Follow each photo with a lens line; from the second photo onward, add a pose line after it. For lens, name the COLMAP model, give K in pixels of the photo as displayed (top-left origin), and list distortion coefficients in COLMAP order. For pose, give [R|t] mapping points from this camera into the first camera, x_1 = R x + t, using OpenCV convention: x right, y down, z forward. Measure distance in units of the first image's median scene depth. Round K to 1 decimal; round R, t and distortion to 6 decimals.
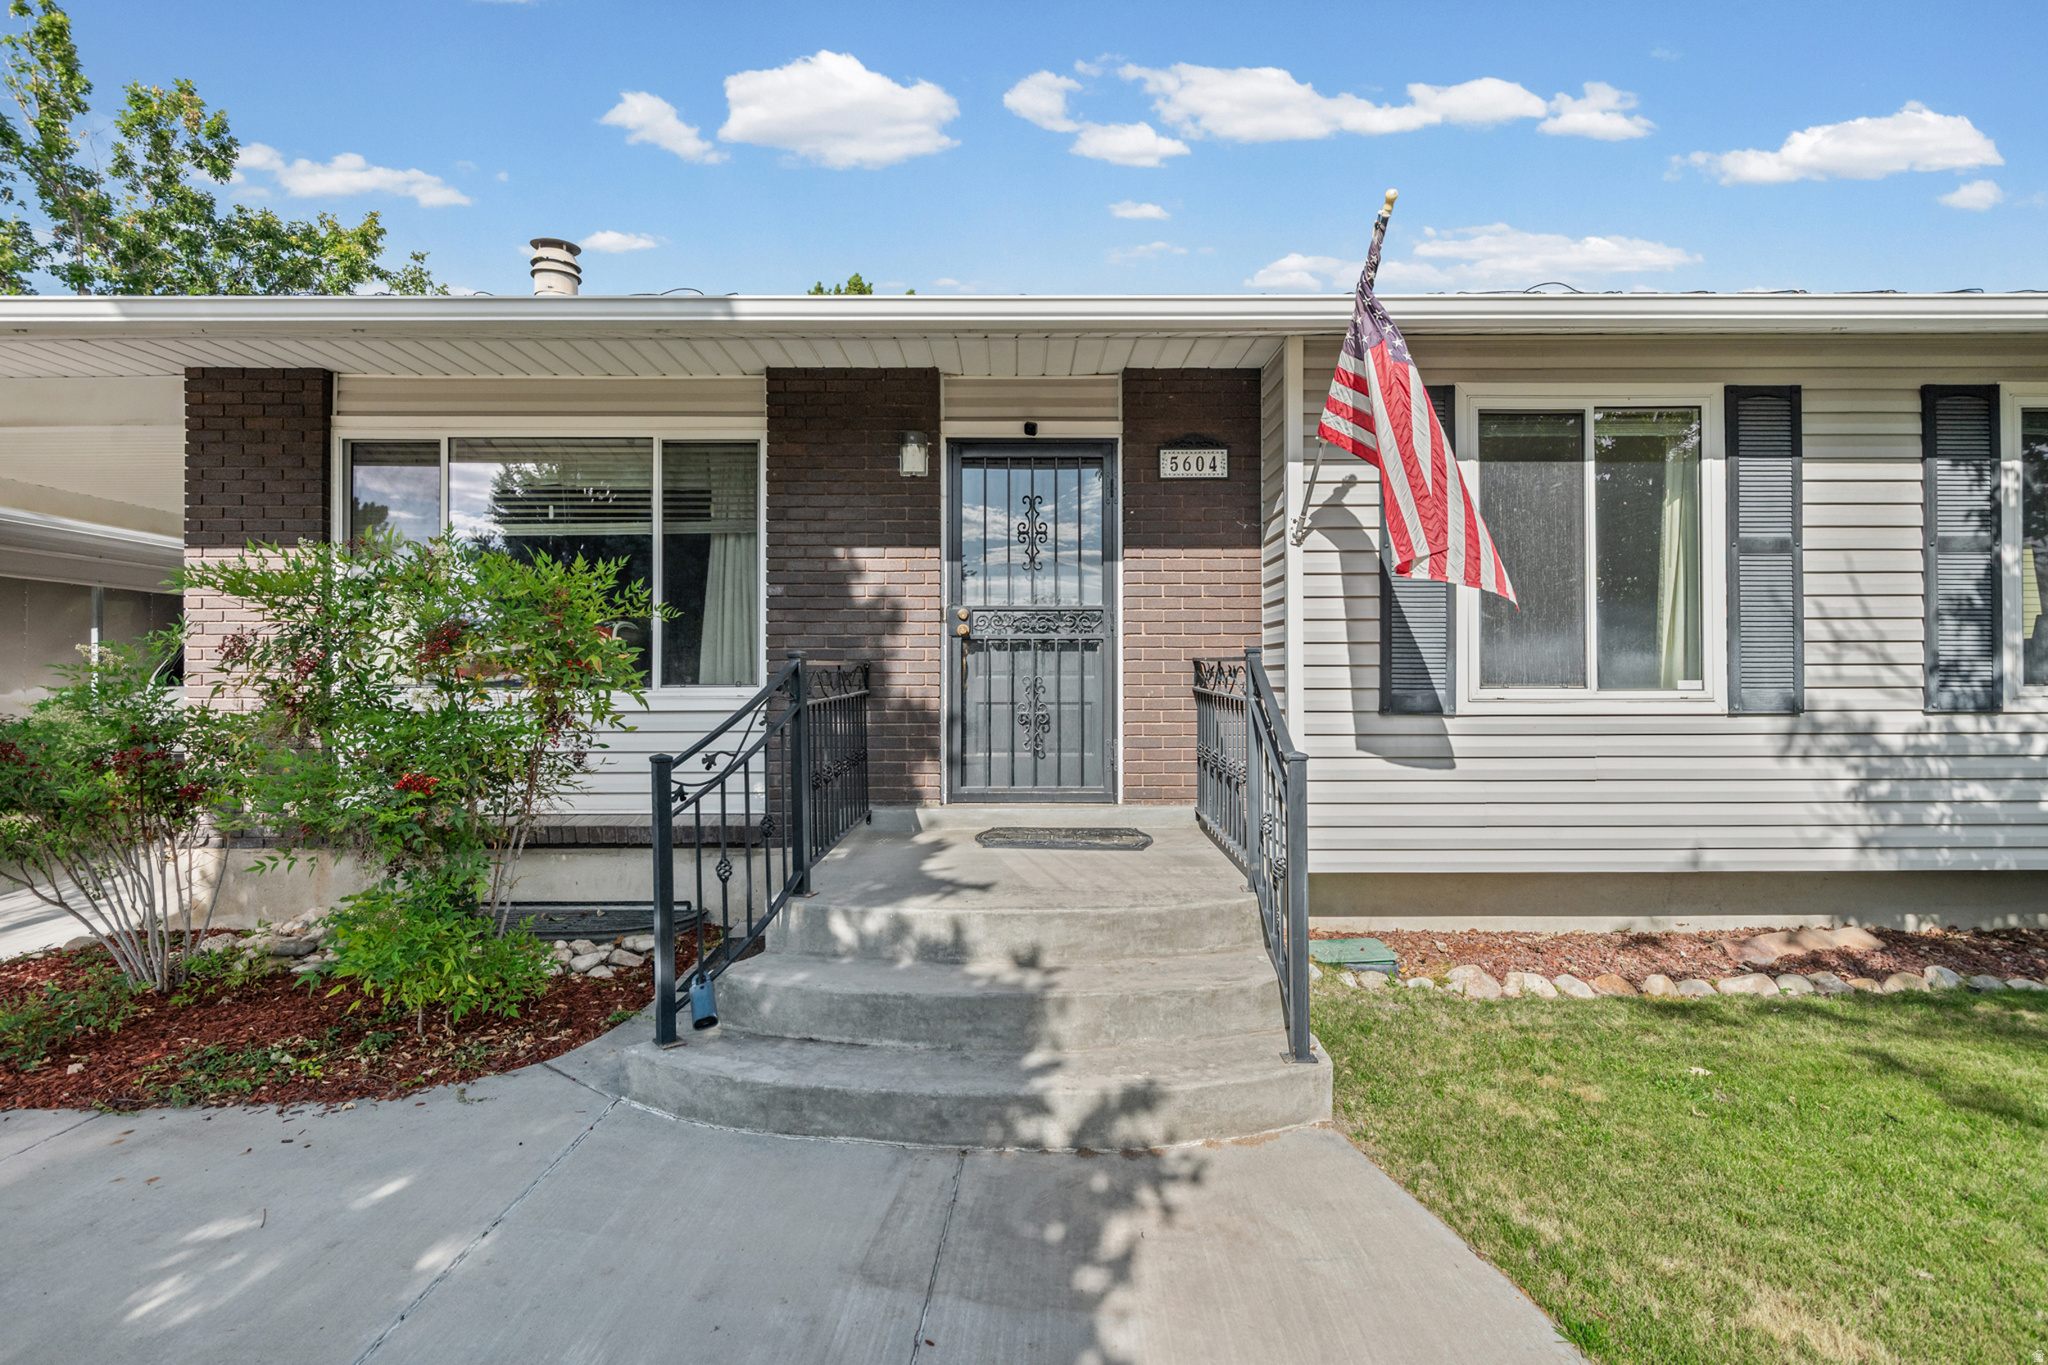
lens RADIAL K [[948.8, 0, 1027.4], [0, 948.8, 678.6], [0, 0, 1]] dist [0.000611, 0.000315]
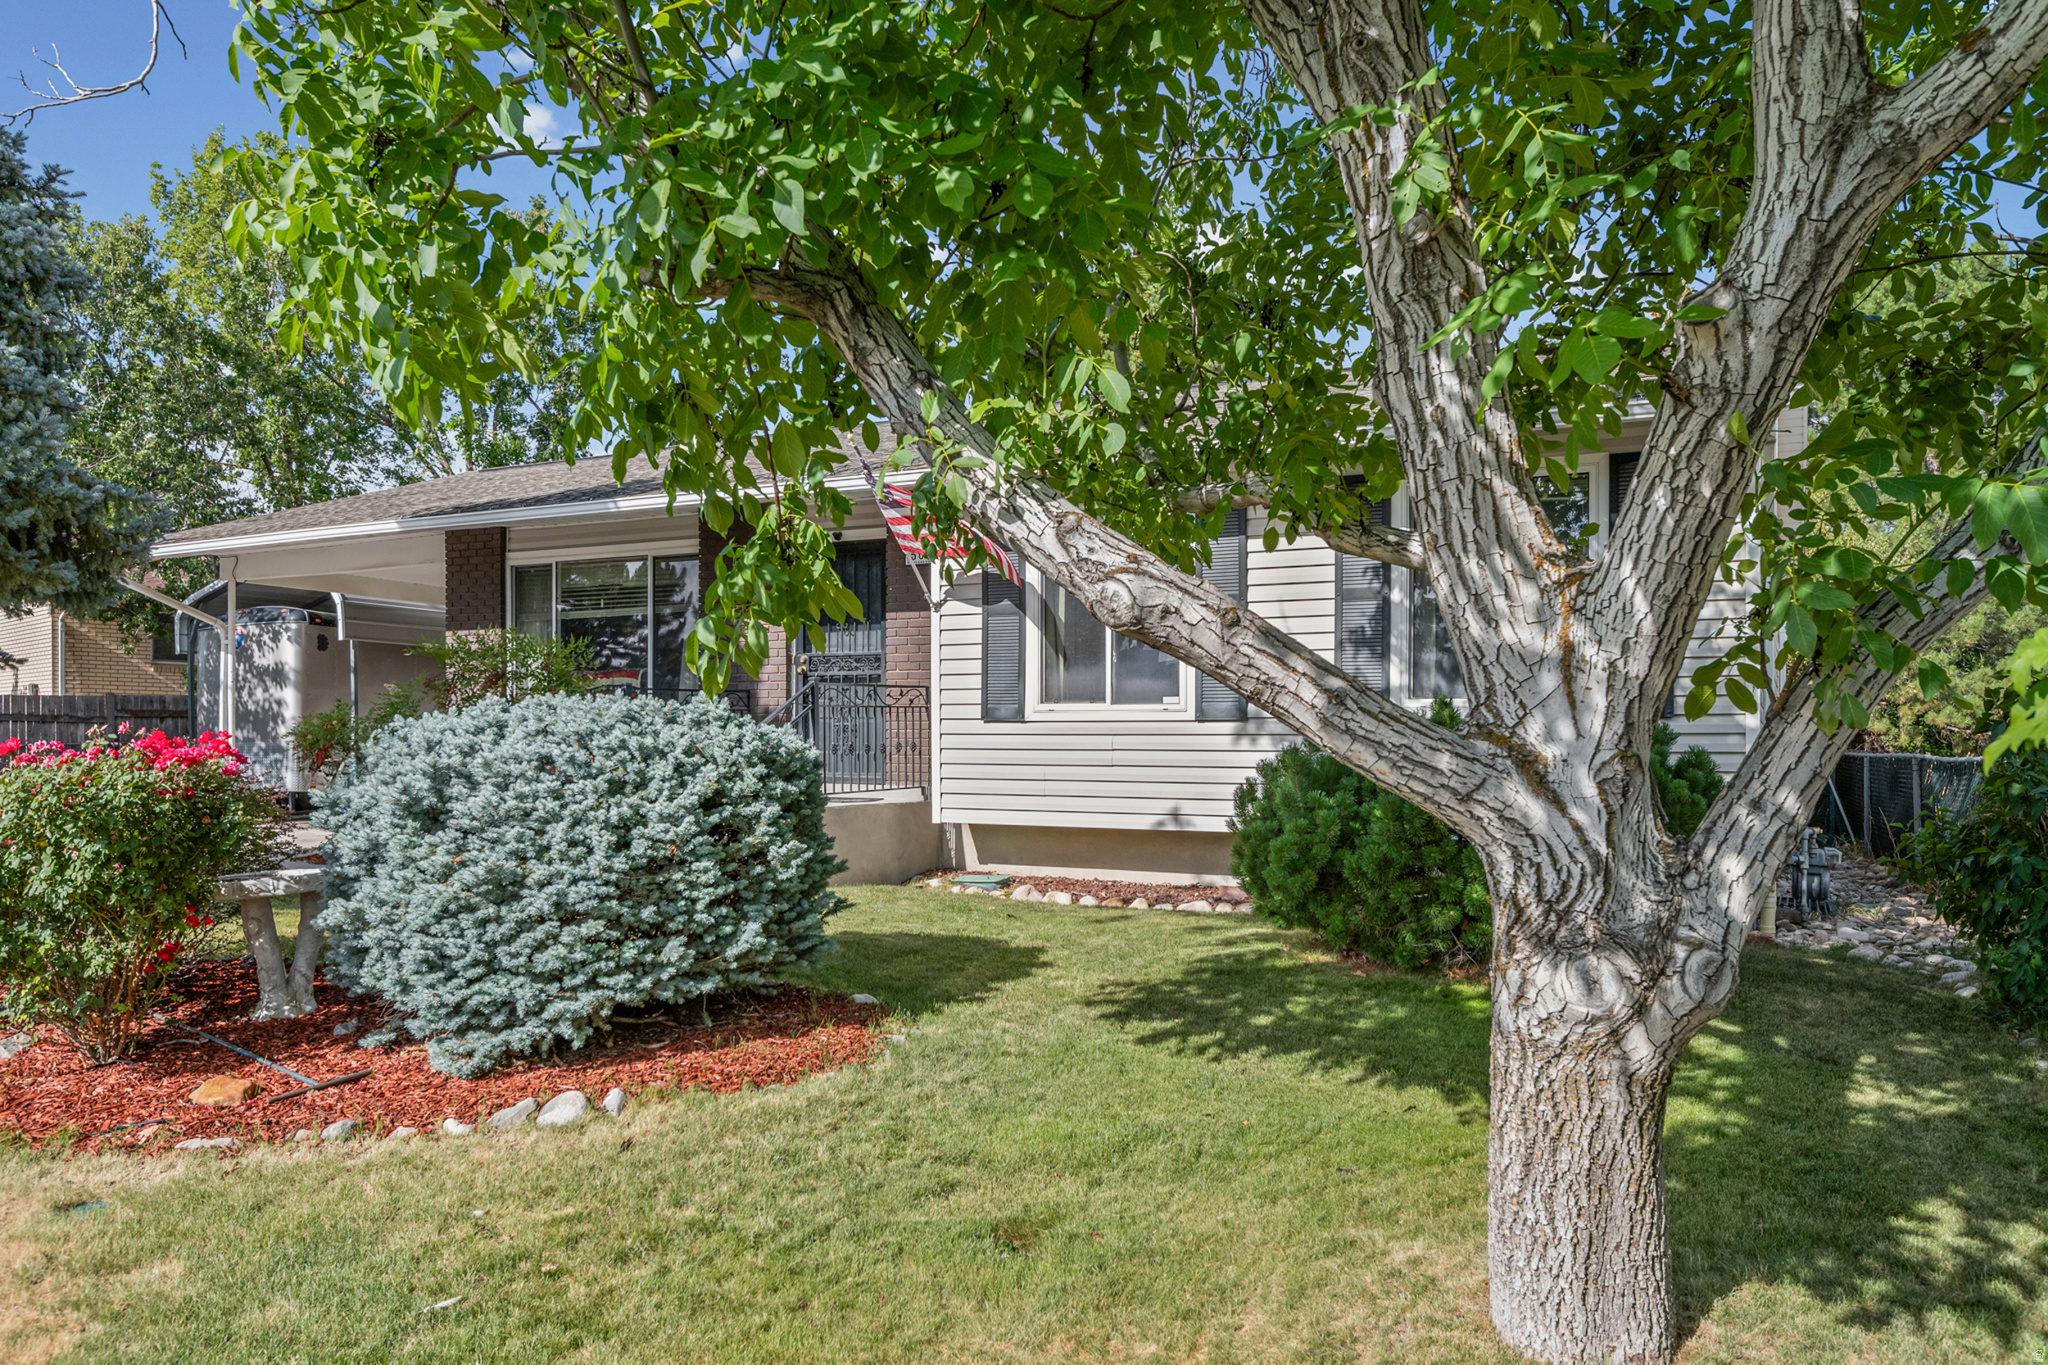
lens RADIAL K [[1501.7, 0, 1024.0], [0, 1501.7, 682.5], [0, 0, 1]] dist [-0.024825, 0.000664]
pose [[0.889913, -0.013999, -0.455915, 1.396418], [0.001222, 0.999598, -0.028309, 0.040164], [0.456129, 0.024636, 0.889573, -1.029907]]
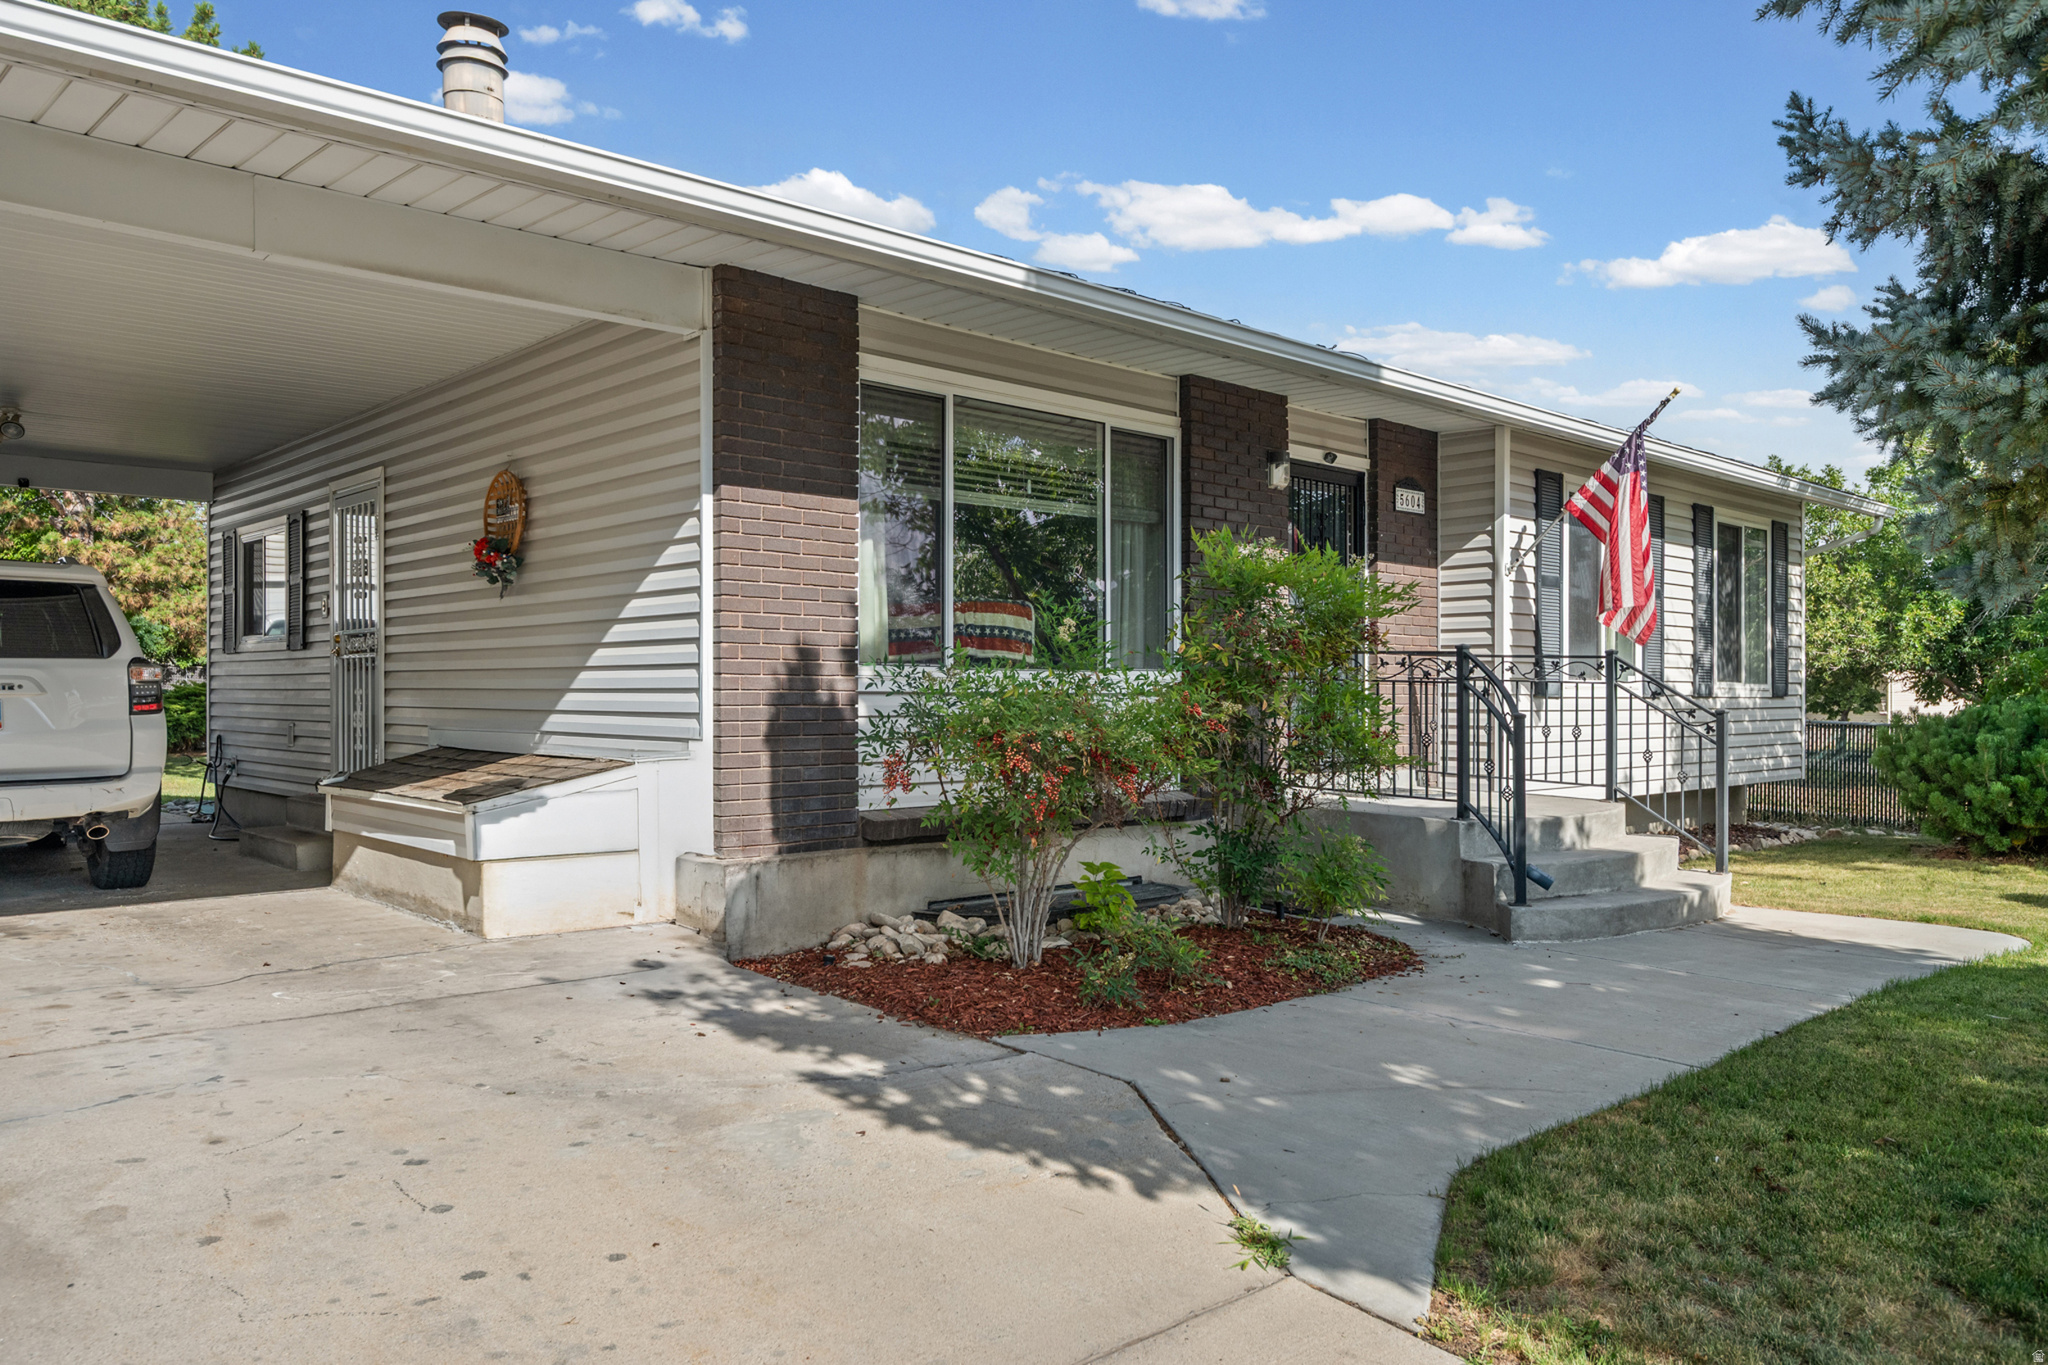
lens RADIAL K [[1501.7, 0, 1024.0], [0, 1501.7, 682.5], [0, 0, 1]] dist [-0.024825, 0.000664]
pose [[0.725477, 0.009829, 0.688177, -1.594234], [-0.008429, 0.999950, -0.005396, 0.032877], [-0.688195, -0.001886, 0.725523, -0.105481]]
